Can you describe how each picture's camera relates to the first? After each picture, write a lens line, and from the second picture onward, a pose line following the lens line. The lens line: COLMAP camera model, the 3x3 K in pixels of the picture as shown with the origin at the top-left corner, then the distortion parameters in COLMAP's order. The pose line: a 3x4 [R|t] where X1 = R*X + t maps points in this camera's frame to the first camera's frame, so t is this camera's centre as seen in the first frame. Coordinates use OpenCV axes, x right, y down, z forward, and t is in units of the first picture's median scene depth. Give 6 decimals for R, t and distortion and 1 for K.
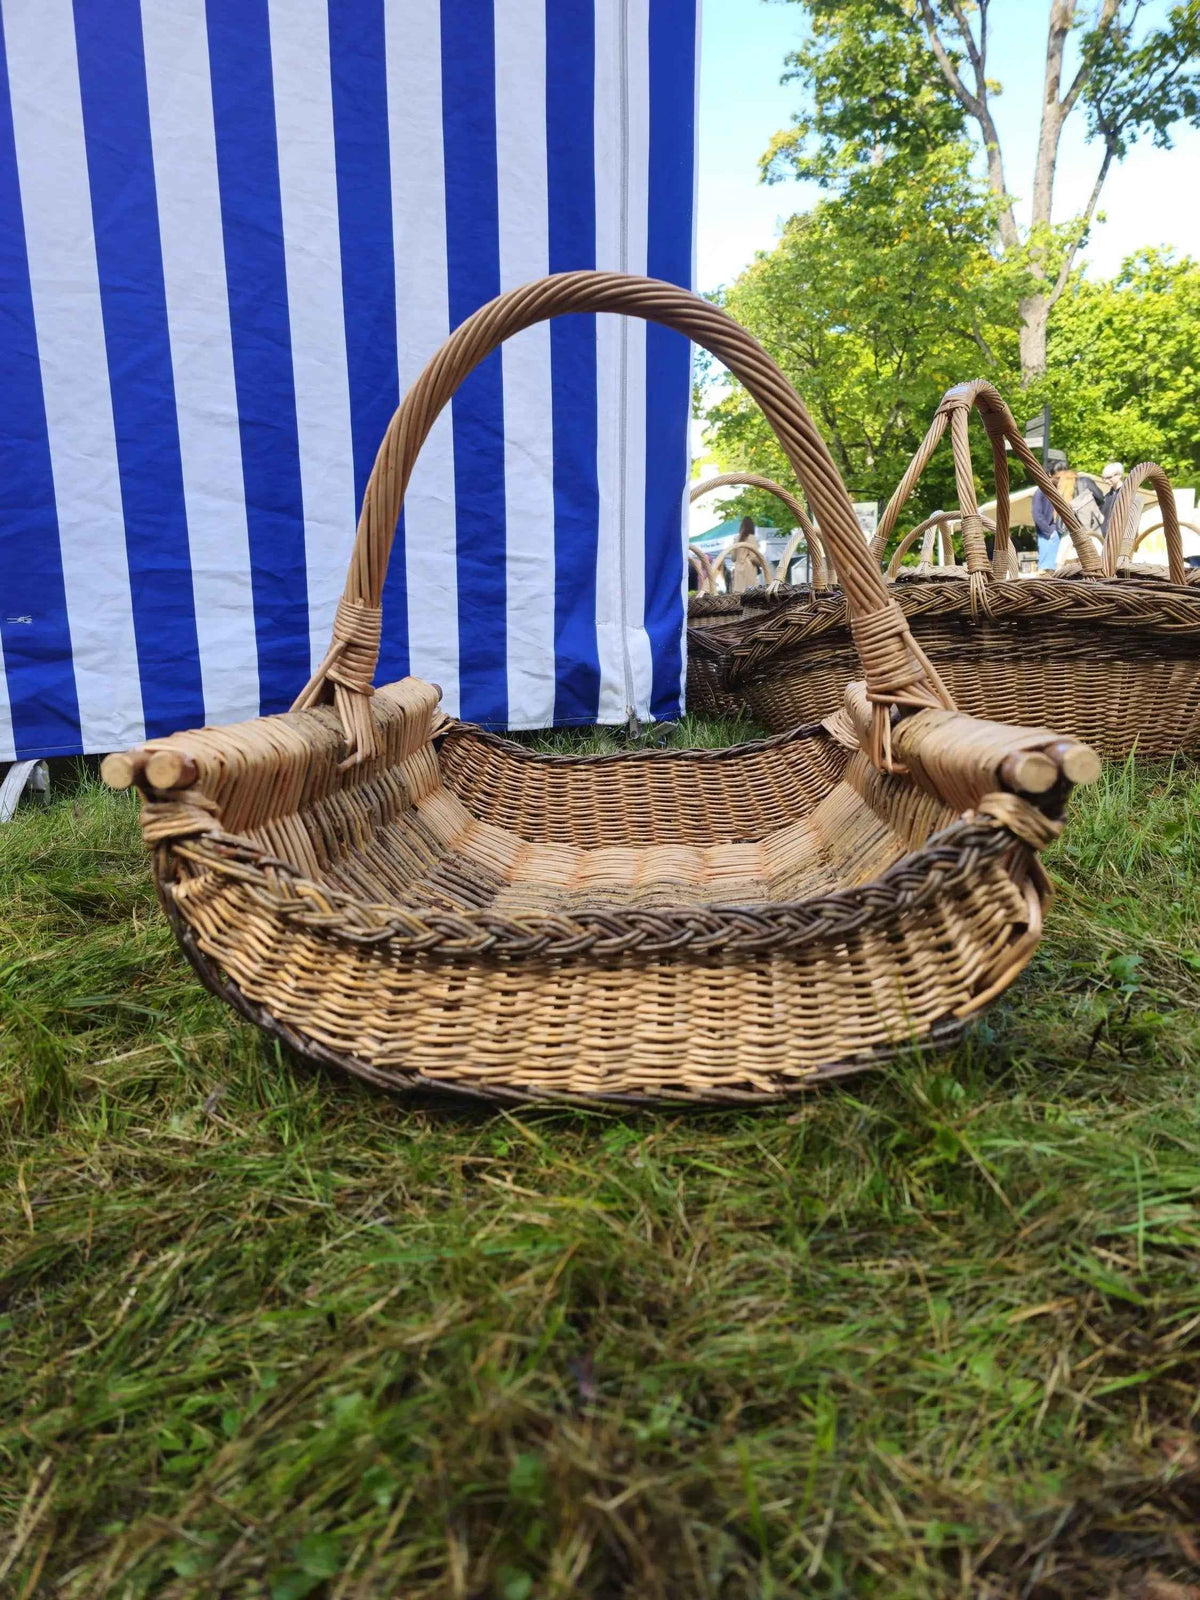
lens RADIAL K [[1099.1, 0, 600.0], [0, 1099.1, 800.0], [0, 0, 1]] dist [0.056282, -0.051631]
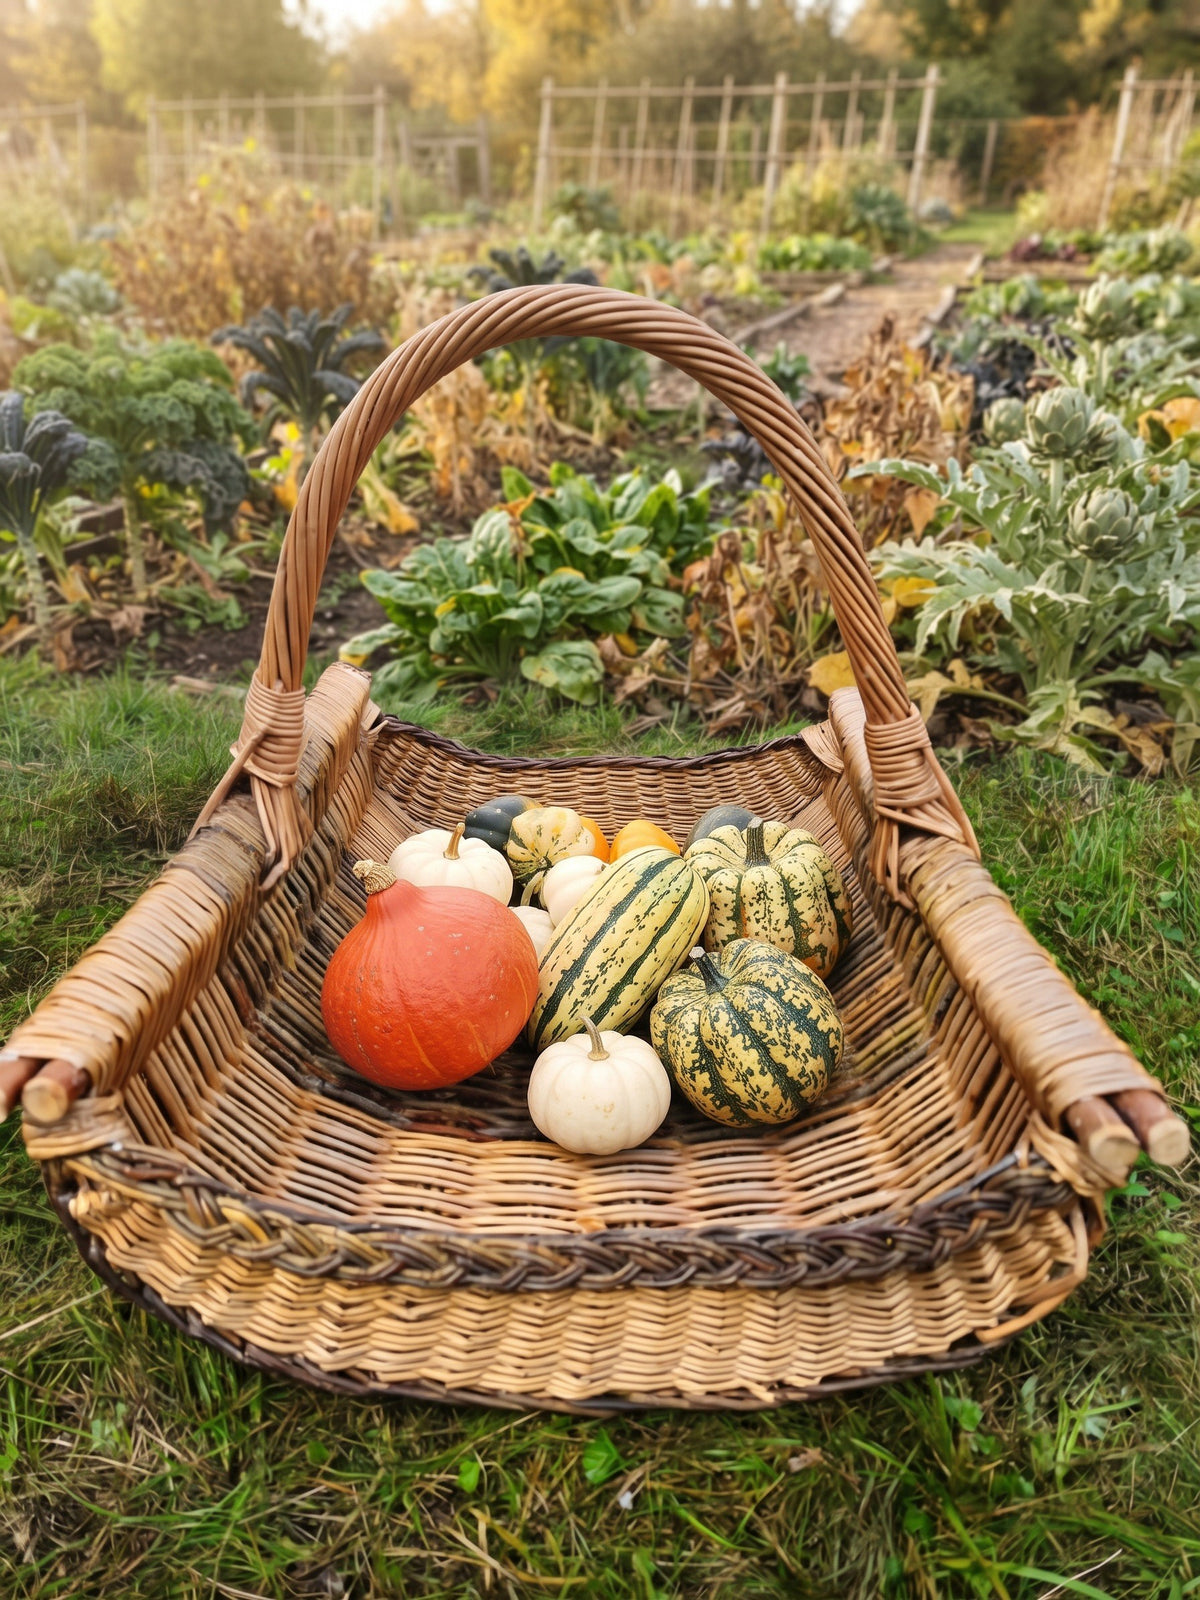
lens RADIAL K [[1091.6, 0, 600.0], [0, 1091.6, 800.0], [0, 0, 1]] dist [-0.004189, -0.000150]
pose [[0.997188, 0.010324, 0.074221, -0.055085], [-0.026980, 0.973501, 0.227085, -0.413384], [-0.069910, -0.228449, 0.971042, 0.253088]]
